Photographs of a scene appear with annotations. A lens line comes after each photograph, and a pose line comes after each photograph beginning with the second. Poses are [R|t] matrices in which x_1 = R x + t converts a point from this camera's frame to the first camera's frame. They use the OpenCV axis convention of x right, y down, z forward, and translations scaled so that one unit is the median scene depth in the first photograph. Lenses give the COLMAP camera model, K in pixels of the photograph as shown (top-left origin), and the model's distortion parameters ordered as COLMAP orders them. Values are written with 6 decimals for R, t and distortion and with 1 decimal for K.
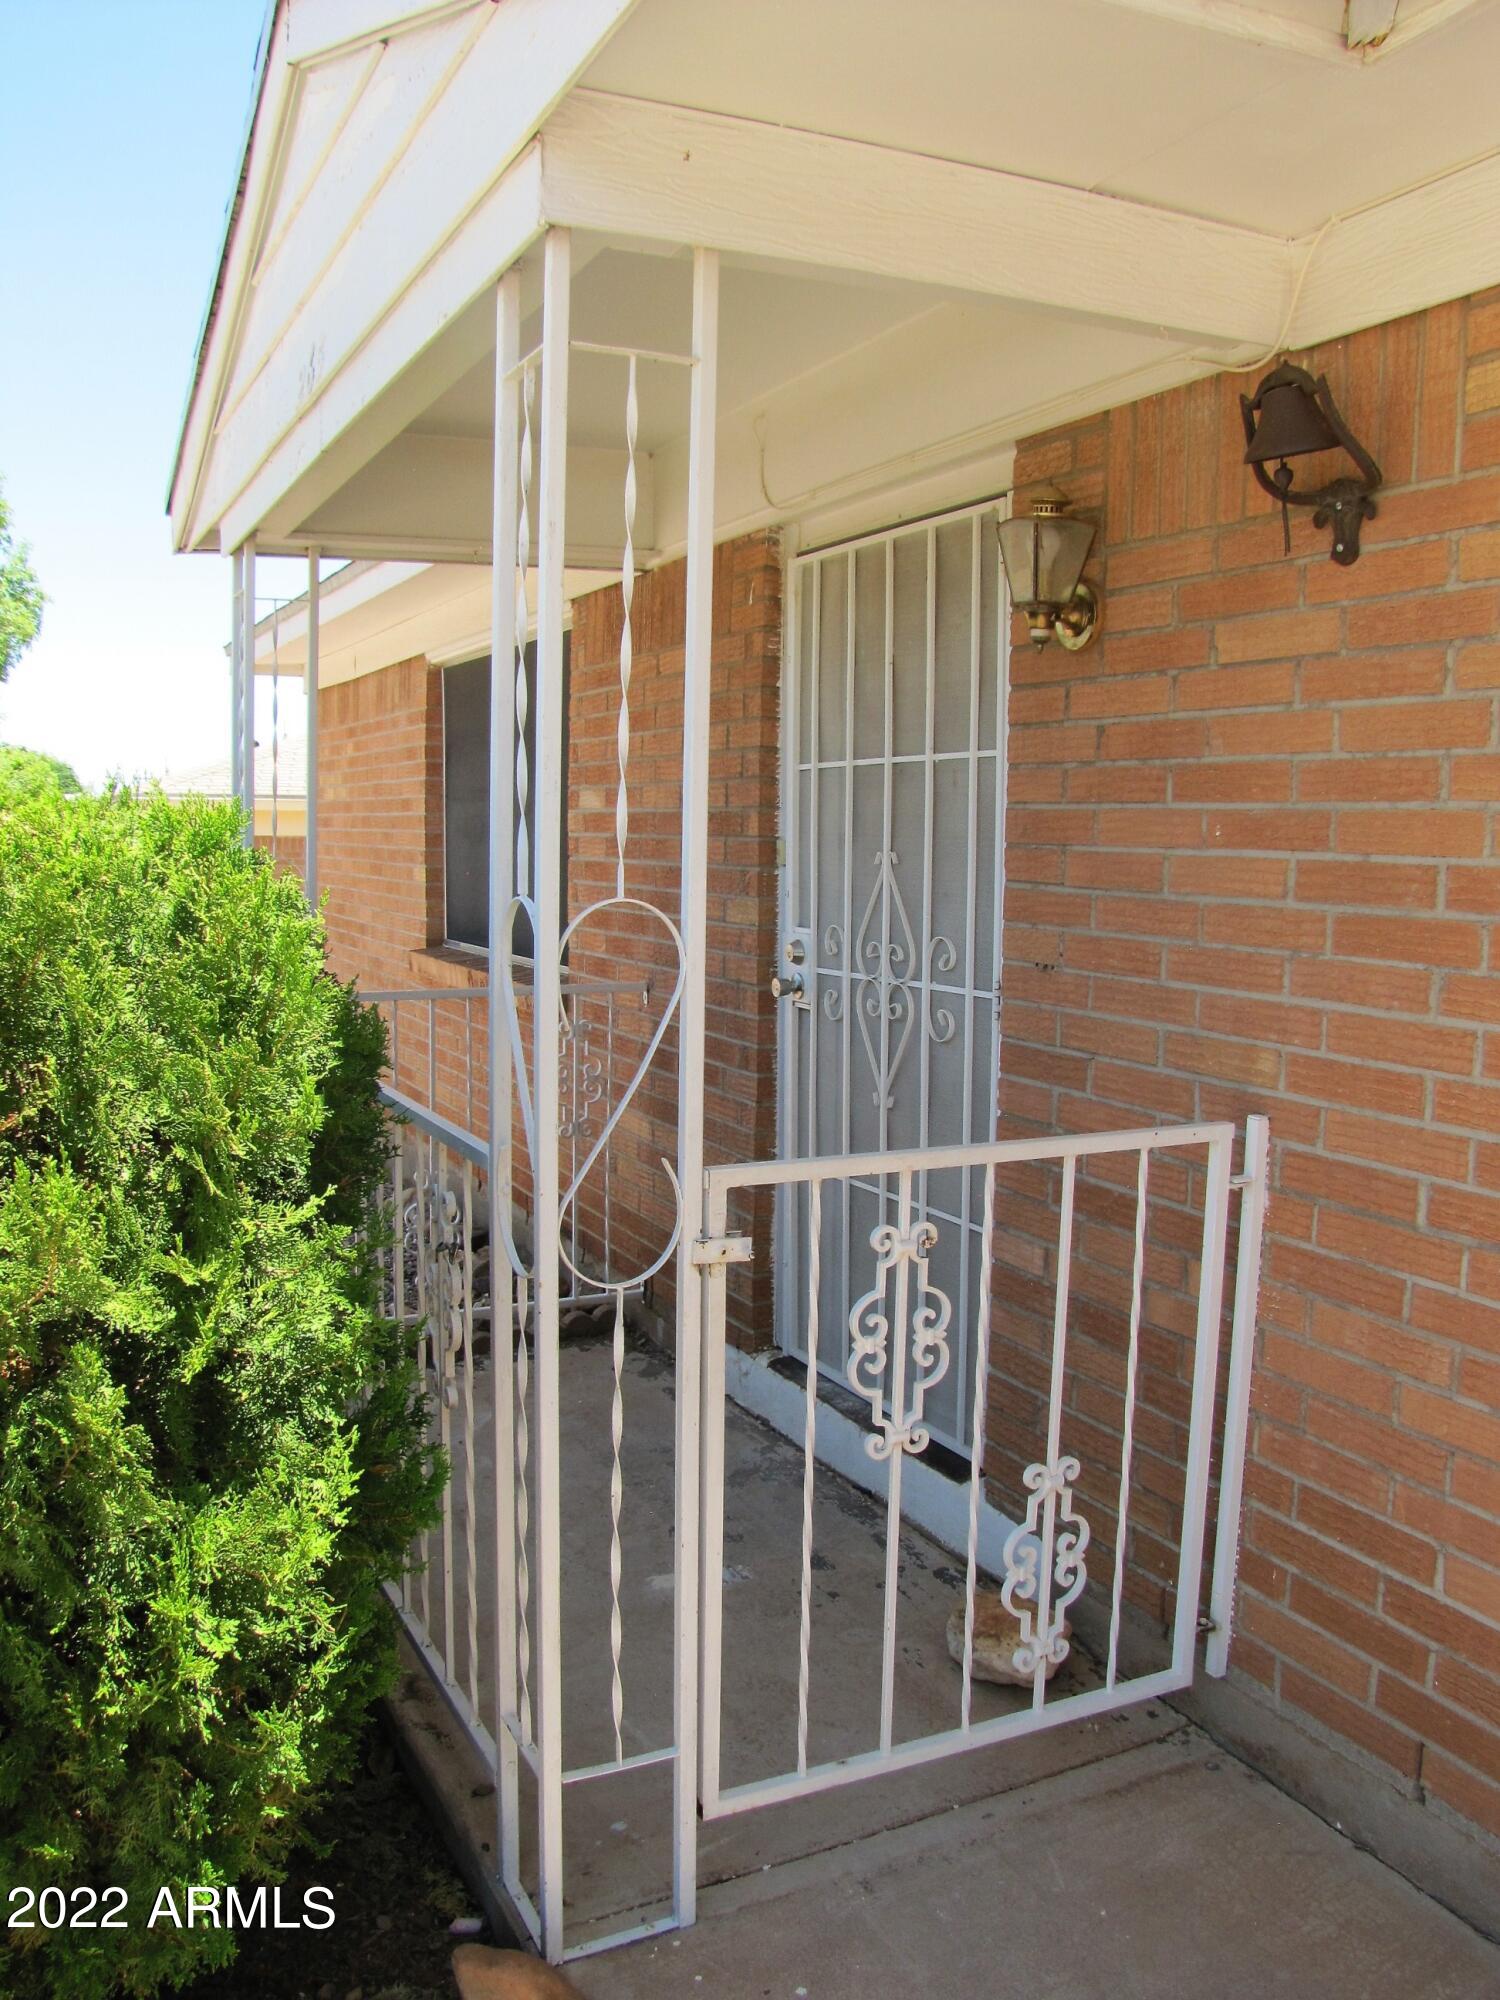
lens RADIAL K [[1680.5, 0, 748.4], [0, 1680.5, 1001.3], [0, 0, 1]] dist [-0.145592, 0.082742]
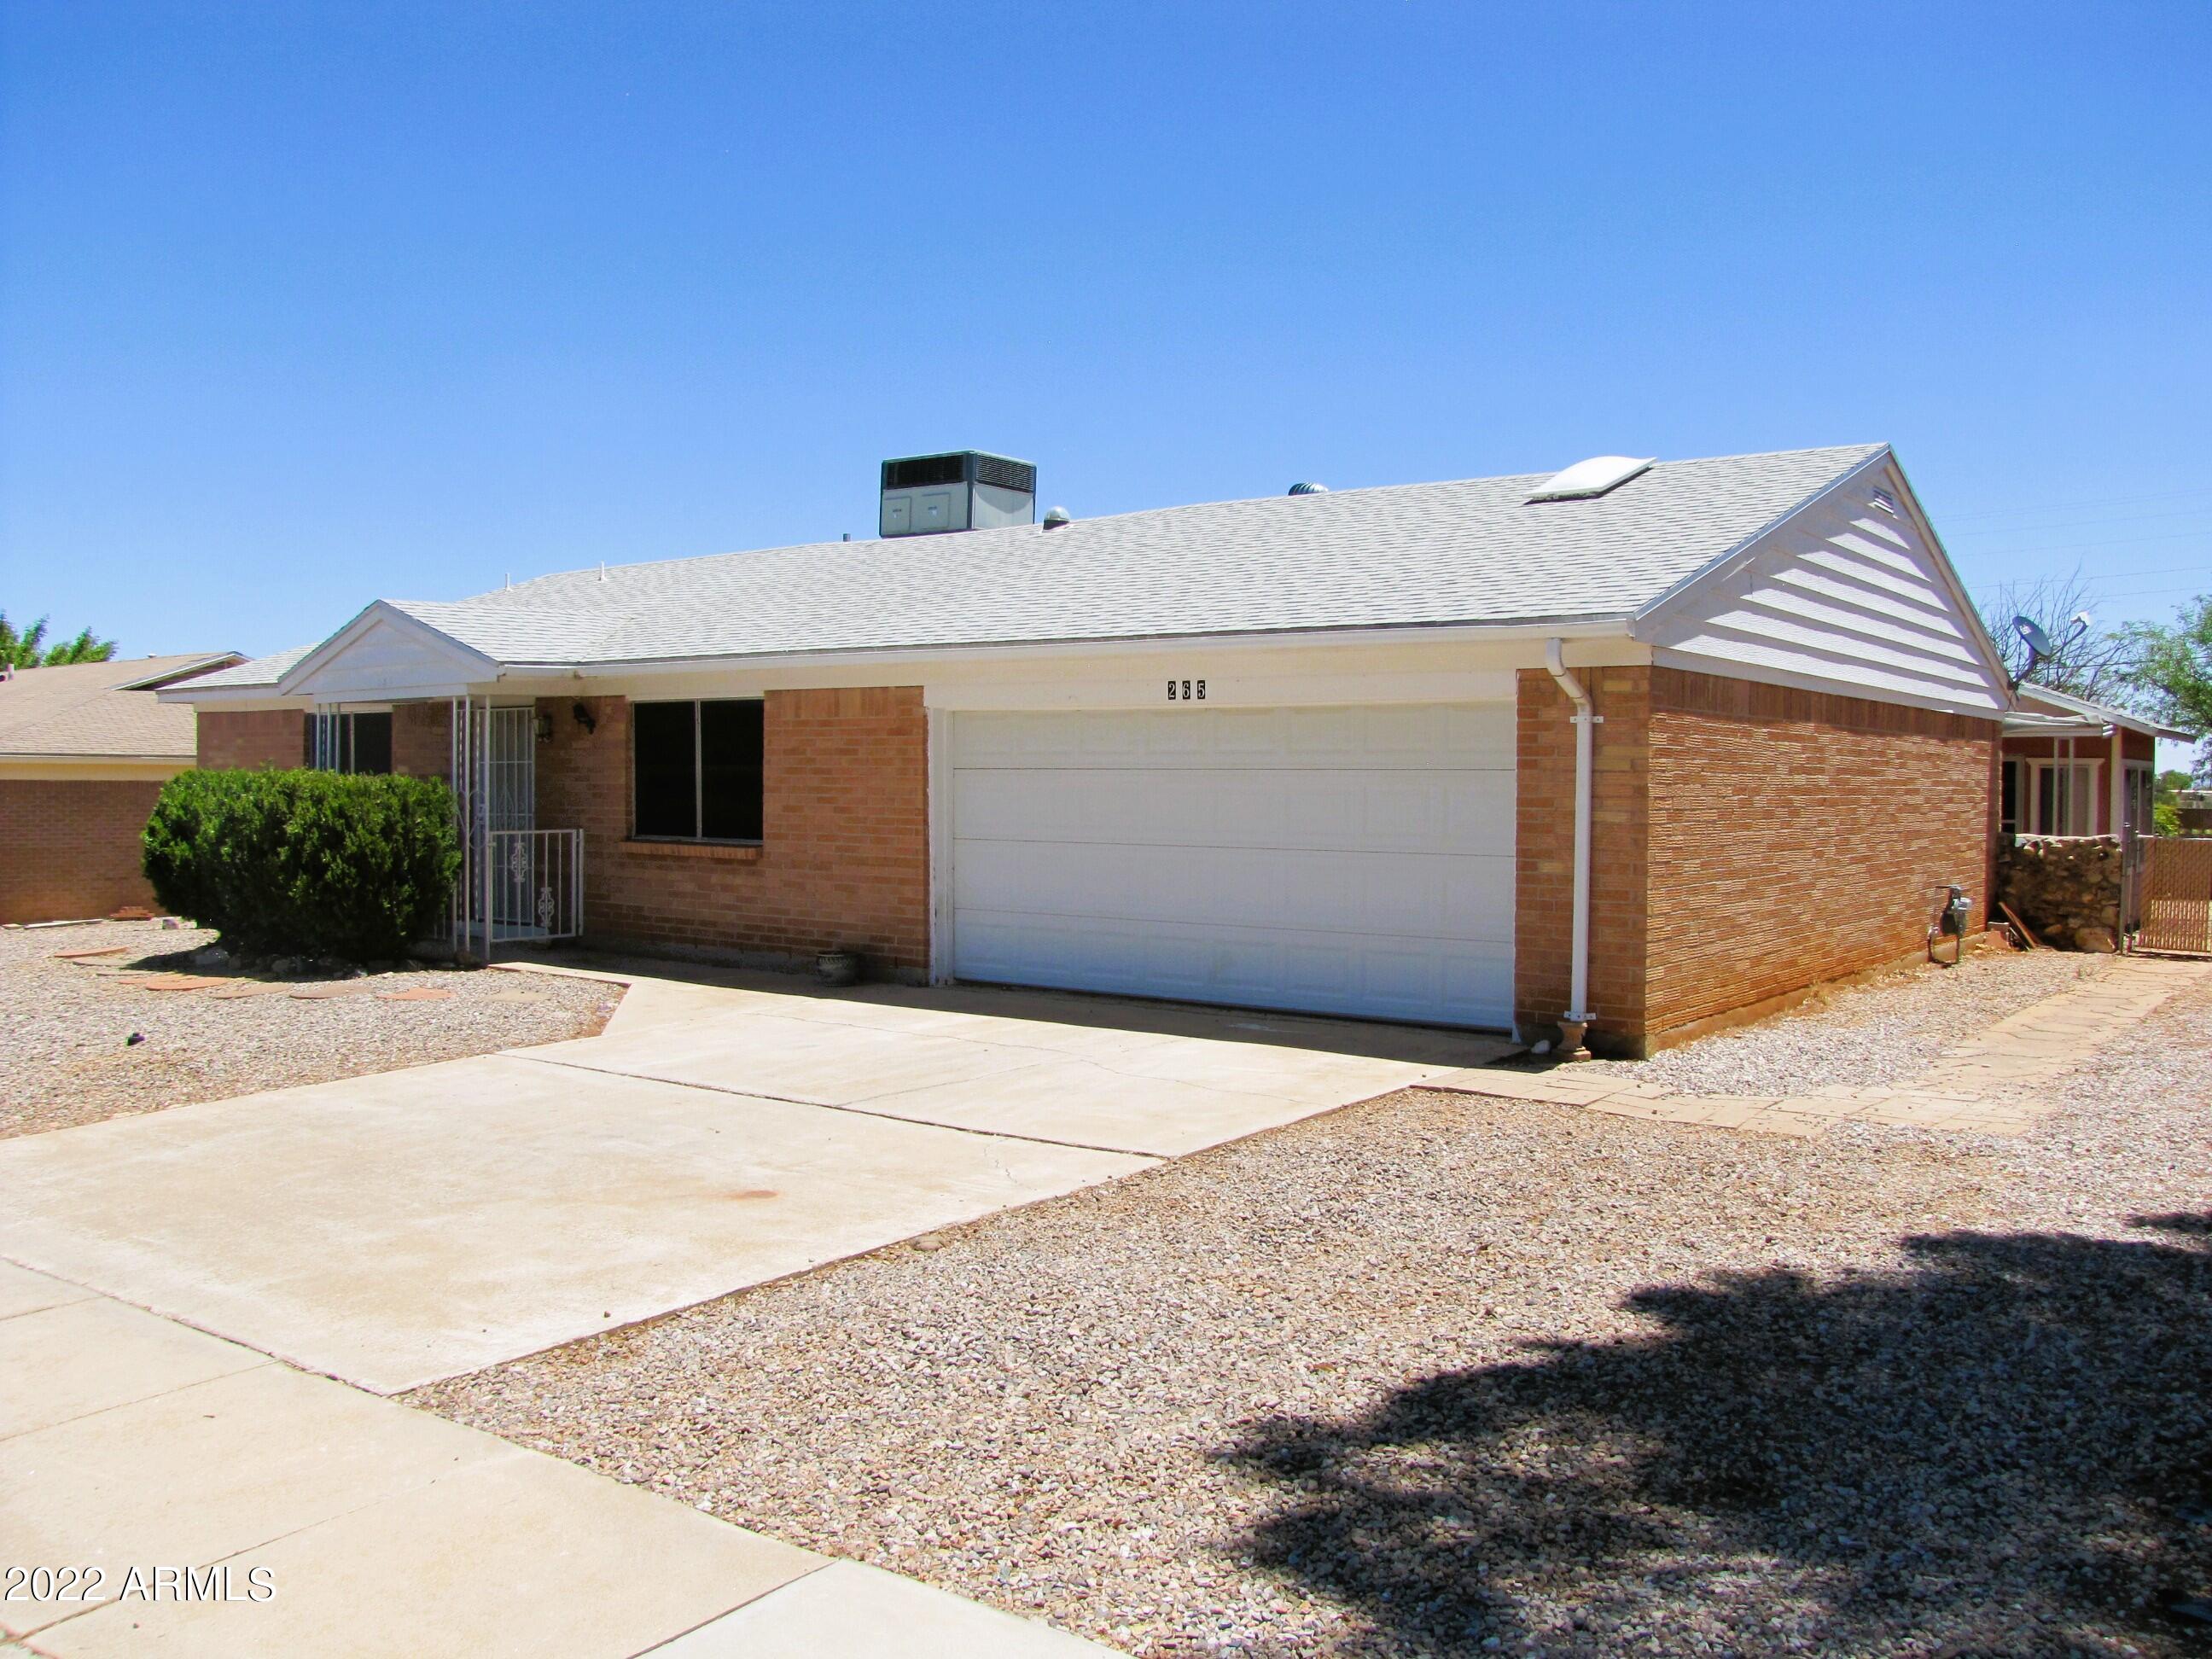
lens RADIAL K [[1840.2, 0, 1109.2], [0, 1840.2, 840.8], [0, 0, 1]] dist [-0.127515, 0.002953]
pose [[0.896936, -0.021650, 0.441629, -0.829881], [0.048862, 0.997536, -0.050335, 0.517797], [-0.439452, 0.066726, 0.895784, -5.411800]]
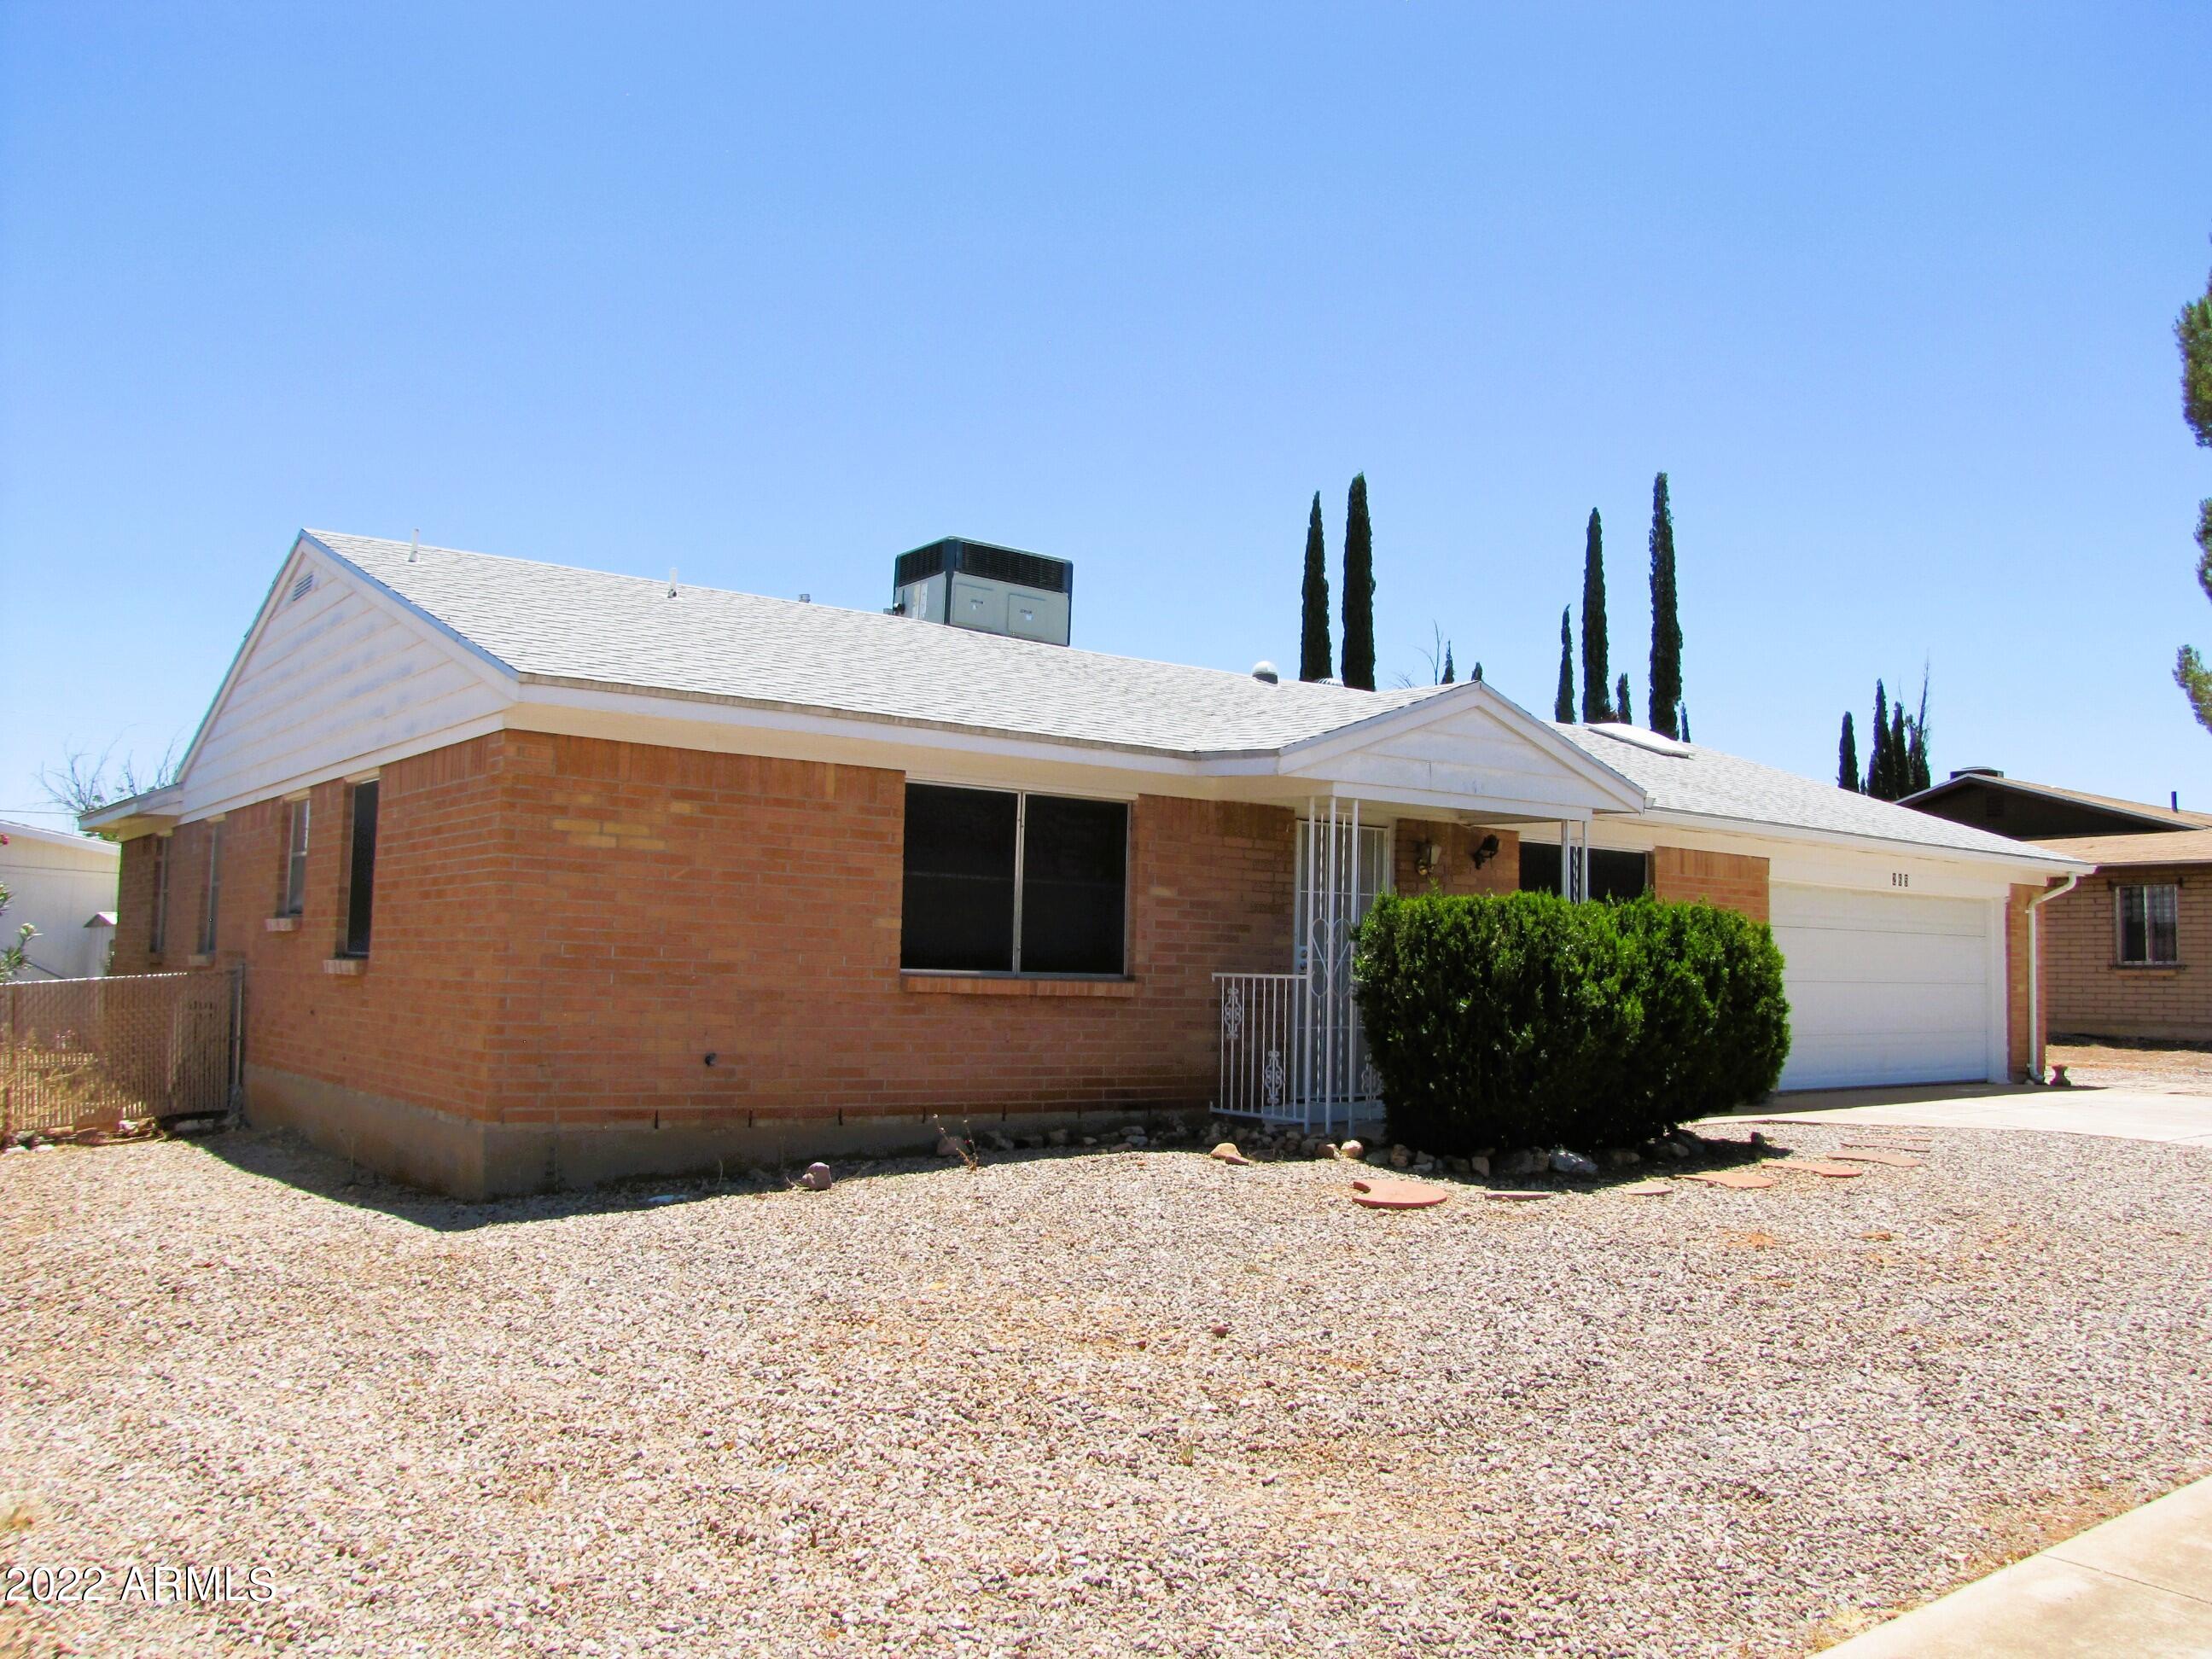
lens RADIAL K [[1858.6, 0, 1113.4], [0, 1858.6, 812.8], [0, 0, 1]] dist [-0.145592, 0.082742]
pose [[-0.198651, 0.061918, 0.978113, -4.985979], [0.069414, 0.996385, -0.048977, -0.232100], [-0.977609, 0.058166, -0.202231, 3.245077]]
